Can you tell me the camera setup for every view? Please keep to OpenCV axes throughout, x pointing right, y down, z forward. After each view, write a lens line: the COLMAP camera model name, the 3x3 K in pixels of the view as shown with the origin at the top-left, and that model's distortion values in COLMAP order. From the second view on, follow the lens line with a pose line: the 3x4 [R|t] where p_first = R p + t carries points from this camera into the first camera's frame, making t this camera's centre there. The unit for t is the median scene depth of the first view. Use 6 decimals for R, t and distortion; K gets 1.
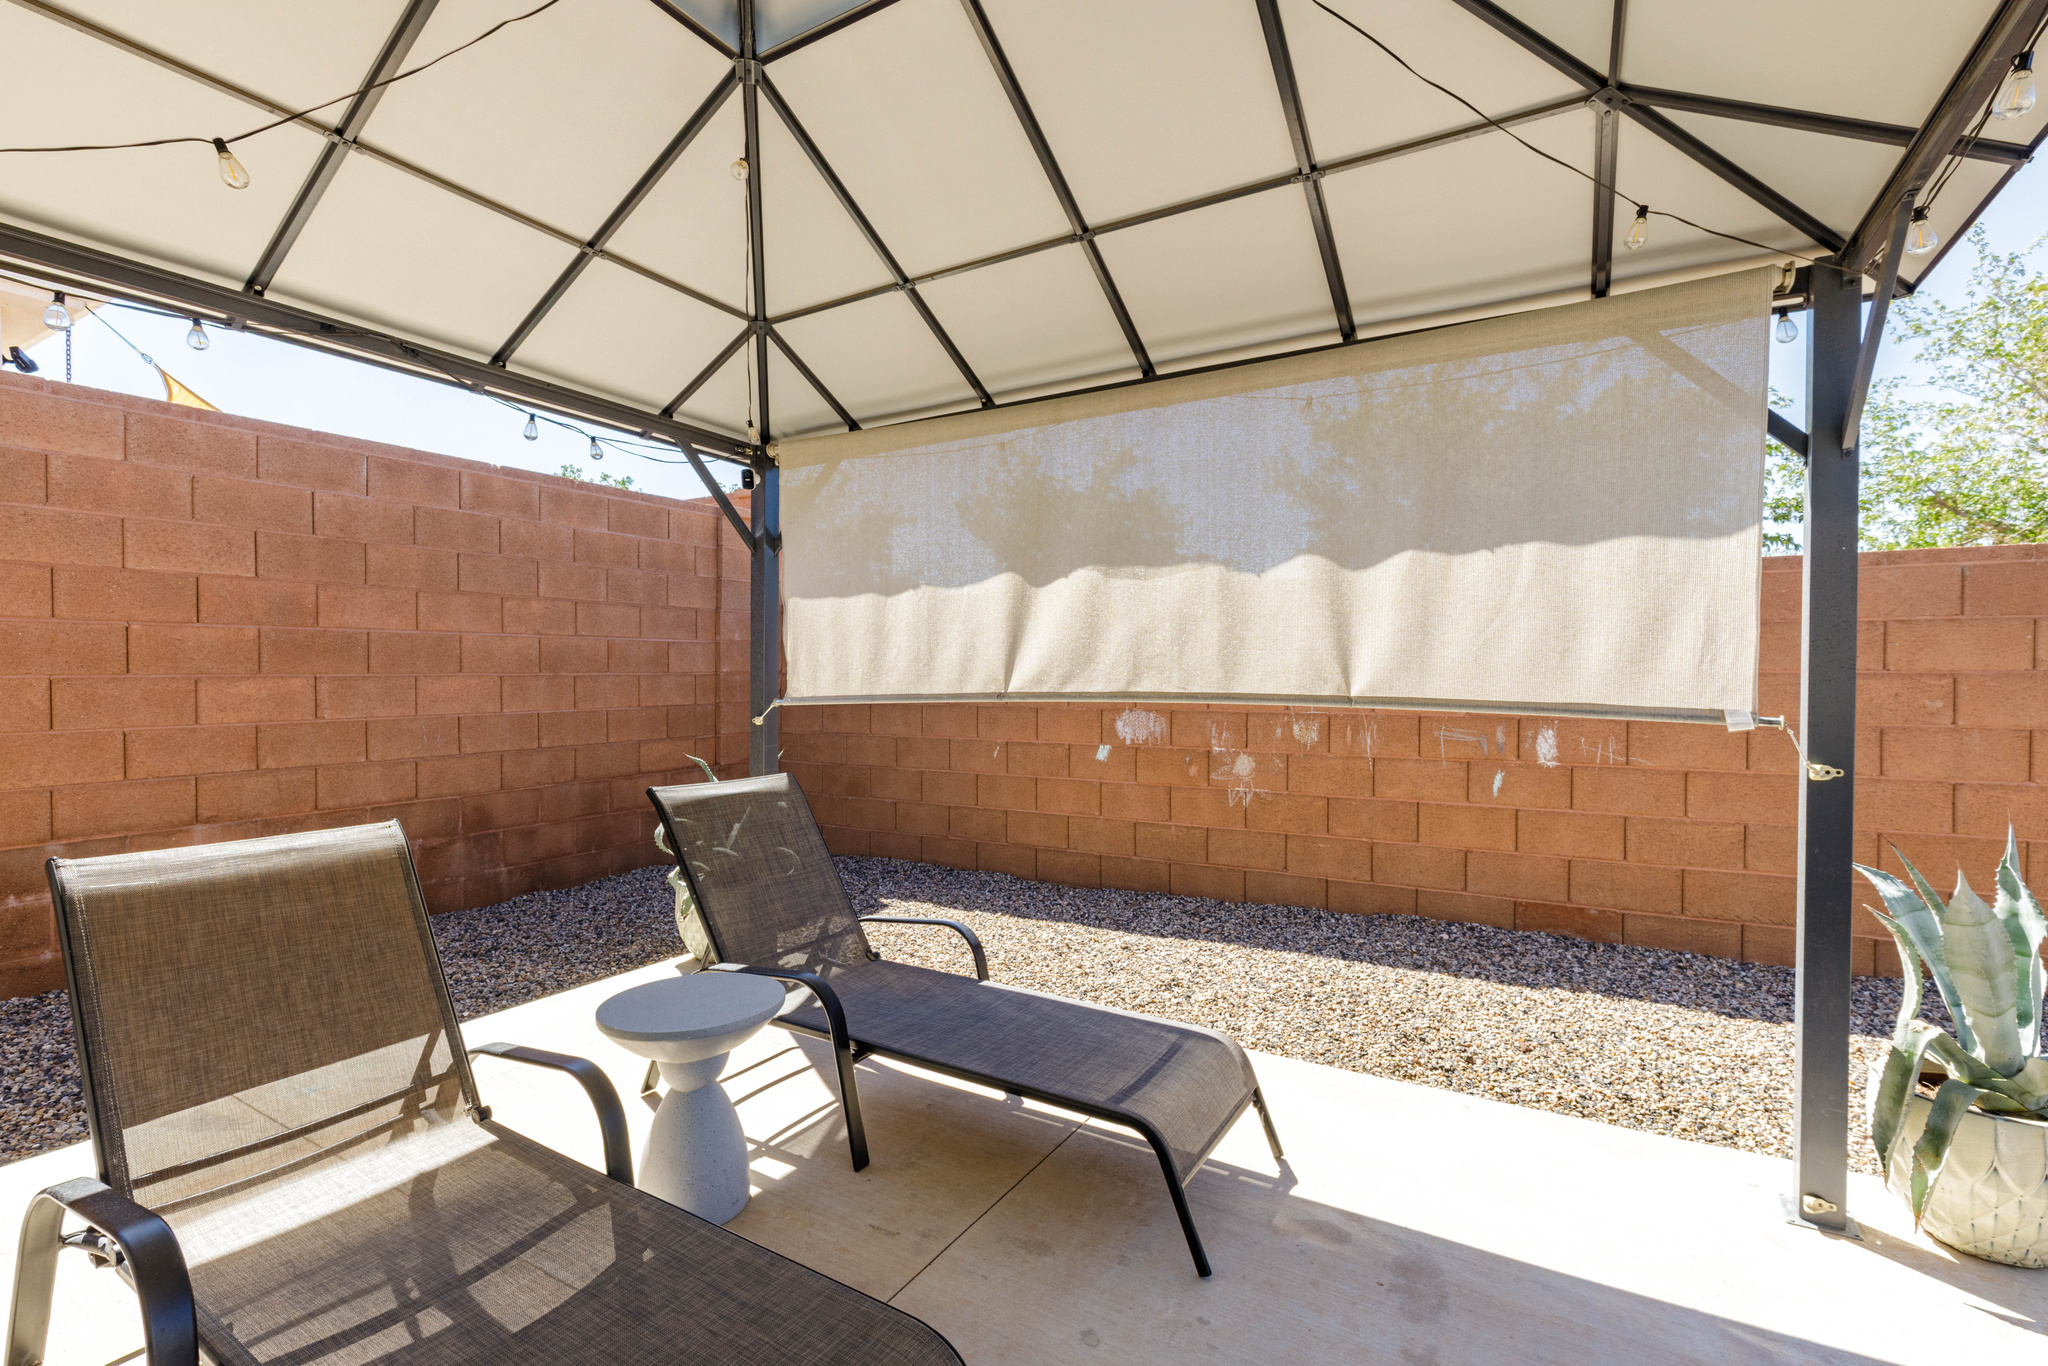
lens RADIAL K [[916.0, 0, 1026.8], [0, 916.0, 682.1], [0, 0, 1]] dist [0.002857, 0.001182]
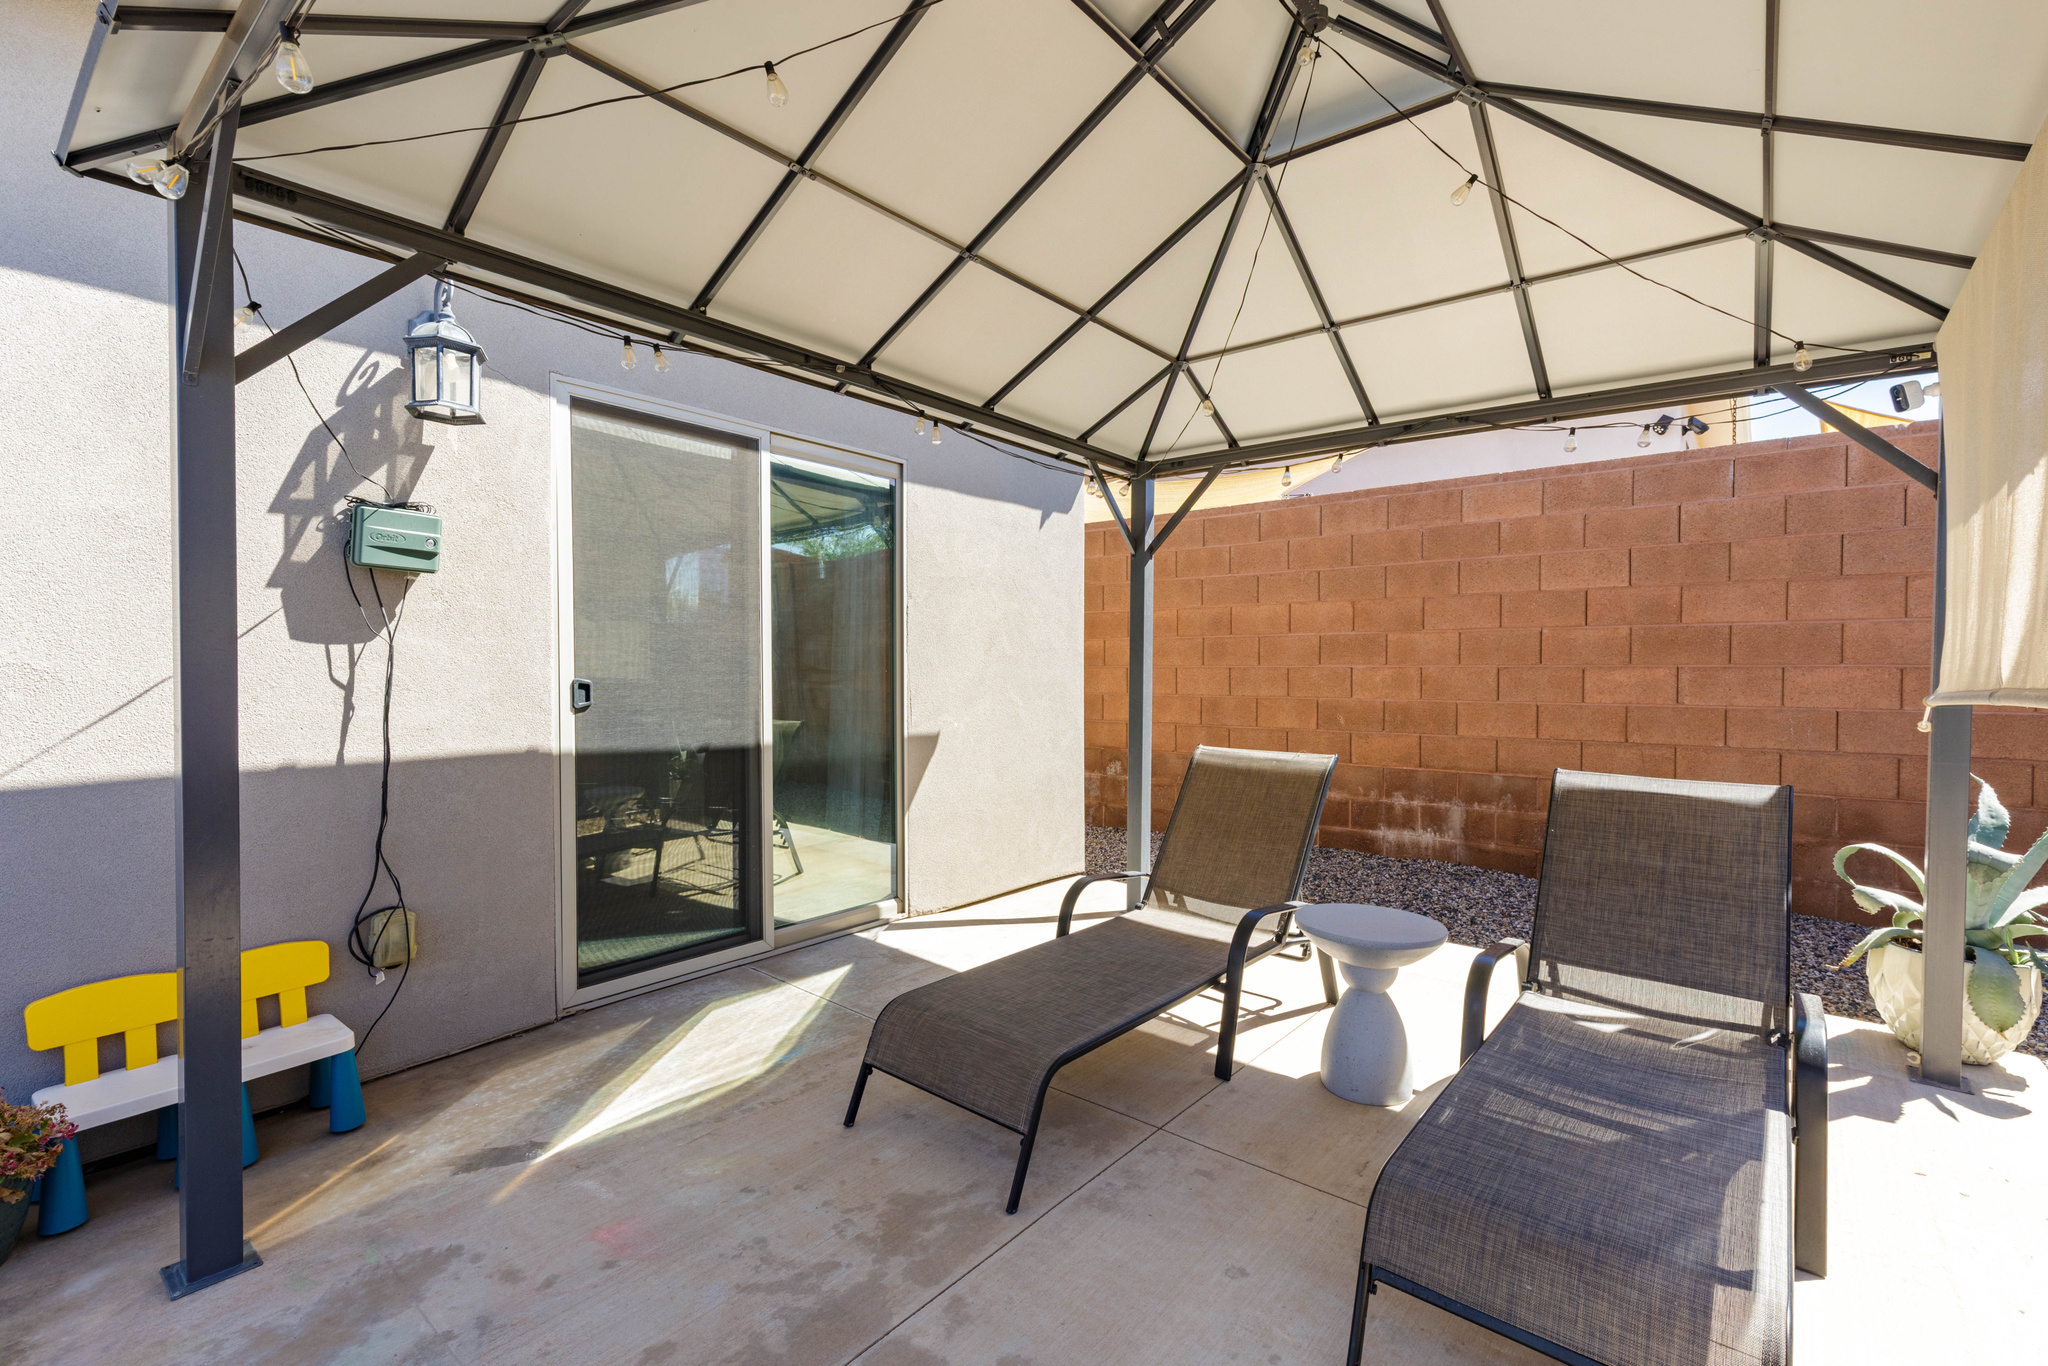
lens RADIAL K [[916.0, 0, 1025.5], [0, 916.0, 681.1], [0, 0, 1]] dist [0.002857, 0.001182]
pose [[-0.142676, 0.014048, -0.989670, 0.473519], [-0.014861, 0.999756, 0.016333, 0.004873], [0.989658, 0.017038, -0.142433, 0.361714]]
